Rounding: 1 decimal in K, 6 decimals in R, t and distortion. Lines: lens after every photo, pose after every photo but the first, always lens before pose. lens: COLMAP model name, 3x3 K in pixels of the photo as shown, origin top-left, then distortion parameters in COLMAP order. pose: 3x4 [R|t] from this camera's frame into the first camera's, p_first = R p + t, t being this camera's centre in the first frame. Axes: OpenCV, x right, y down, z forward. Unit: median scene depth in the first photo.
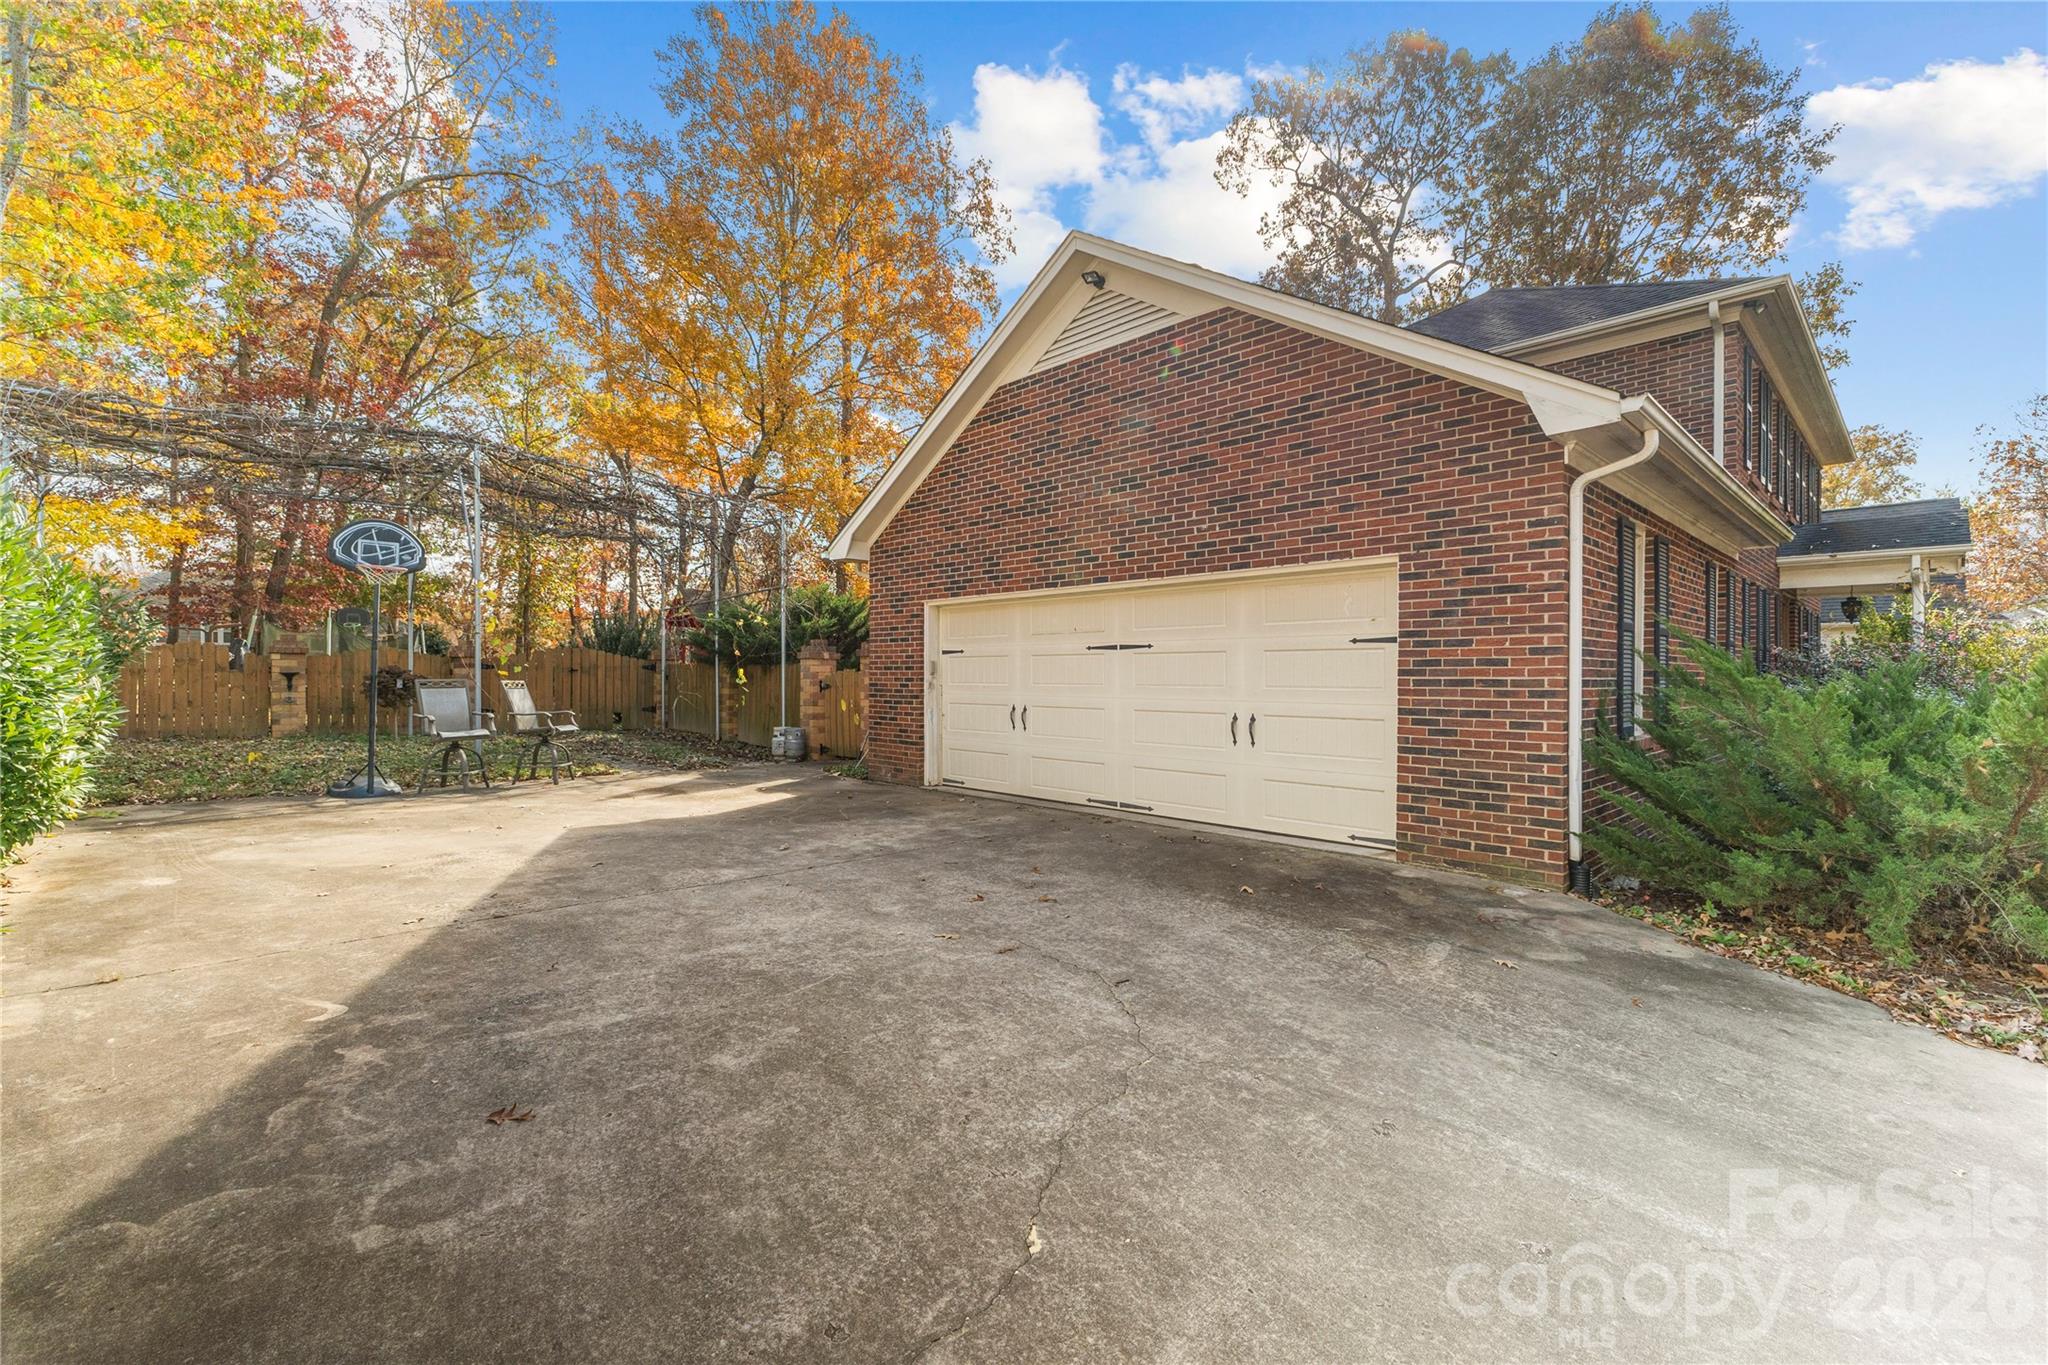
lens RADIAL K [[881.9, 0, 1021.6], [0, 881.9, 678.8], [0, 0, 1]] dist [0.003566, -0.000913]
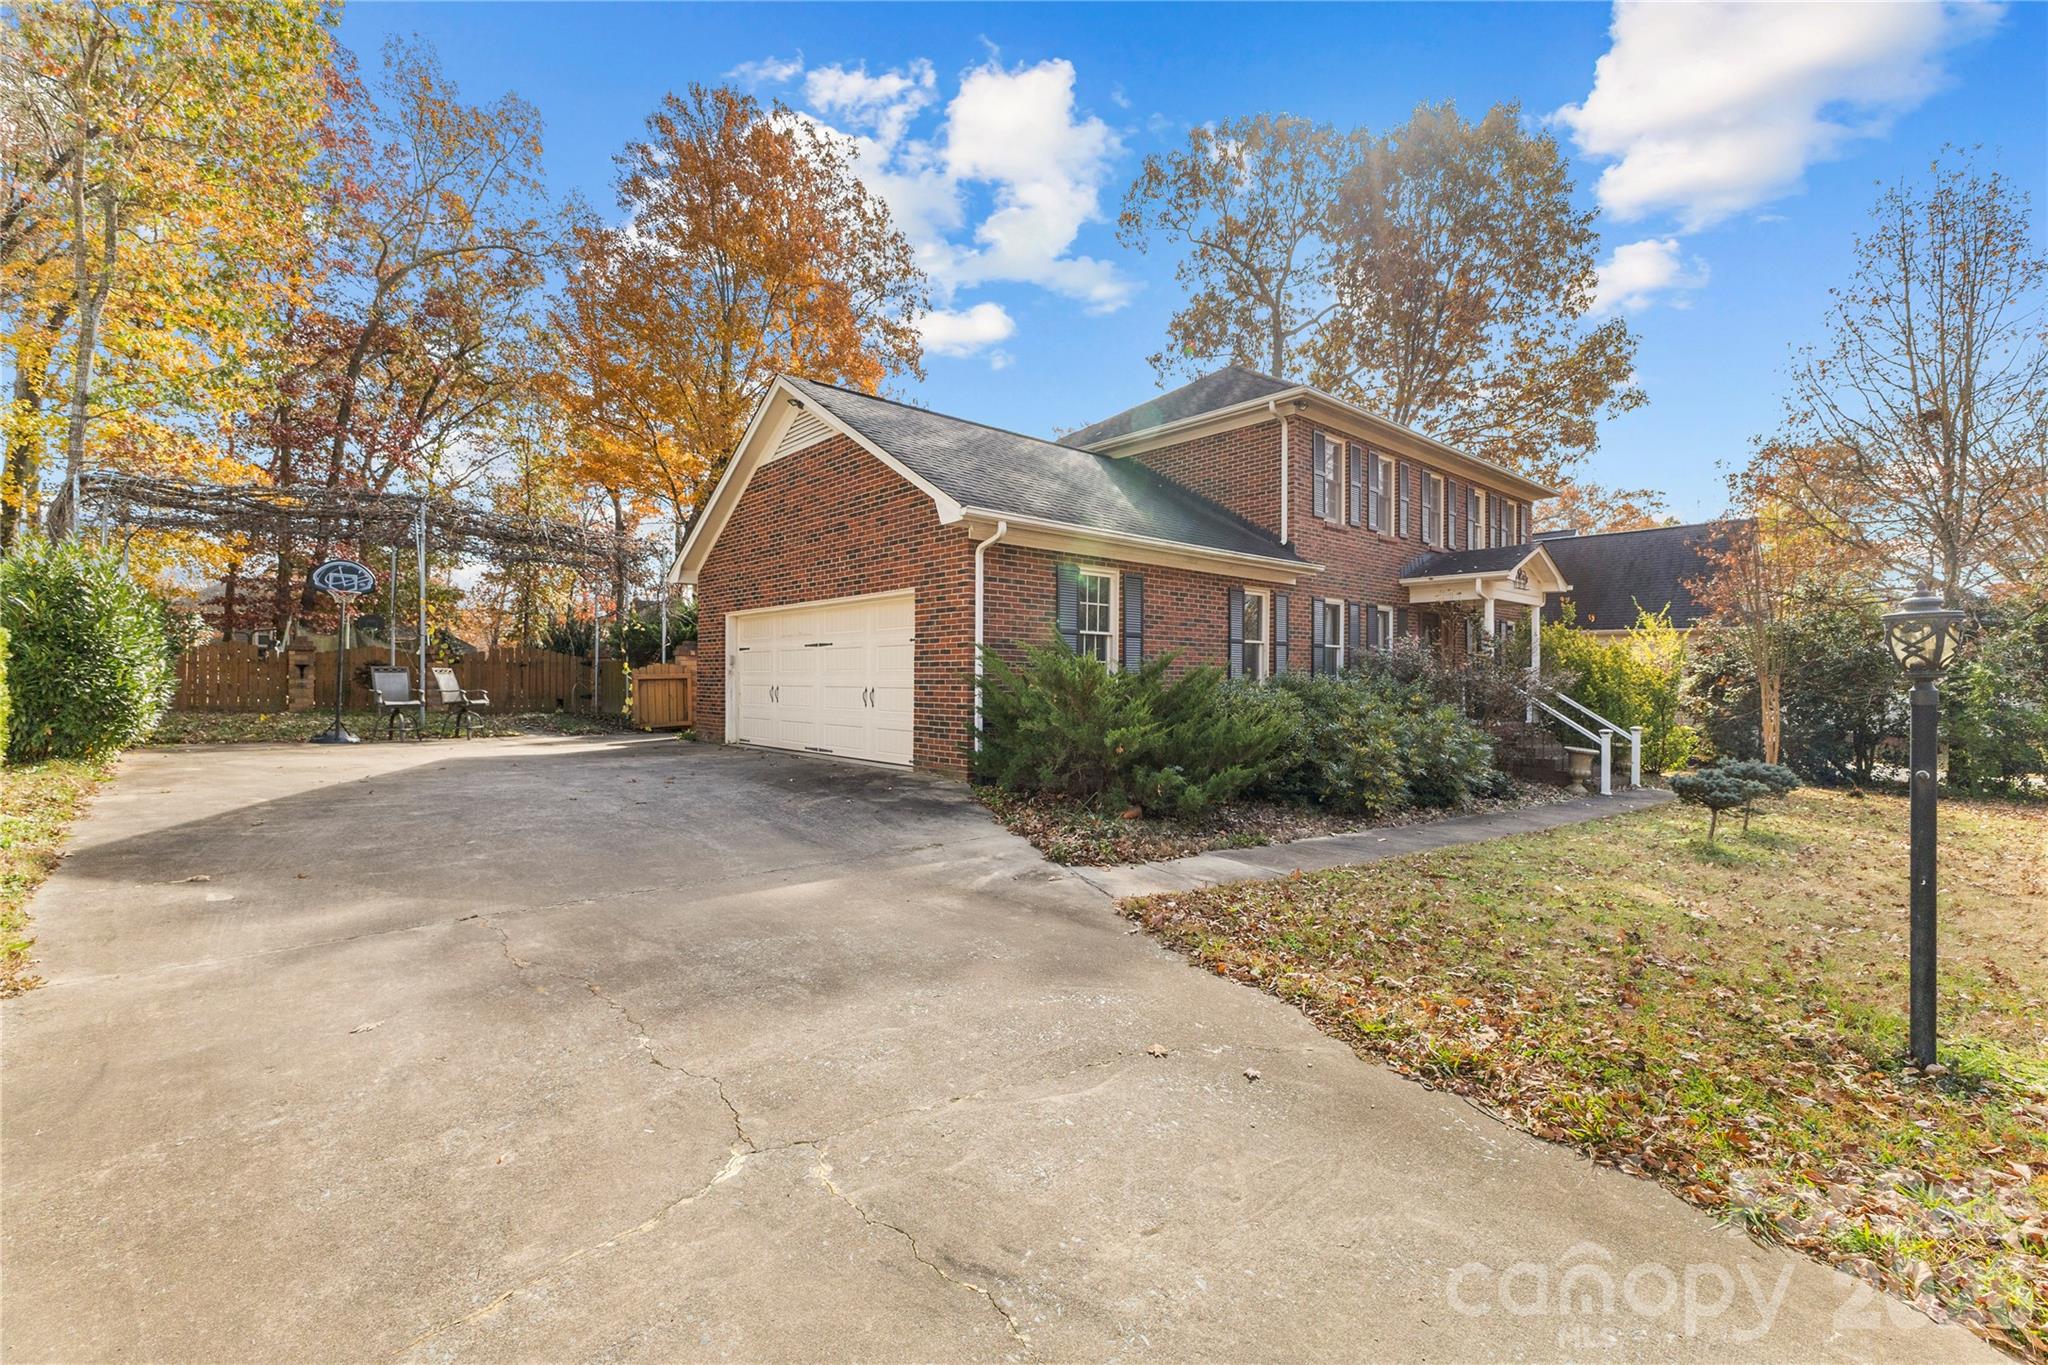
lens RADIAL K [[881.9, 0, 1026.8], [0, 881.9, 683.2], [0, 0, 1]] dist [0.003566, -0.000913]
pose [[0.999334, 0.003560, -0.036323, 0.340668], [-0.003600, 0.999993, -0.001029, 0.019427], [0.036319, 0.001159, 0.999340, -0.321338]]
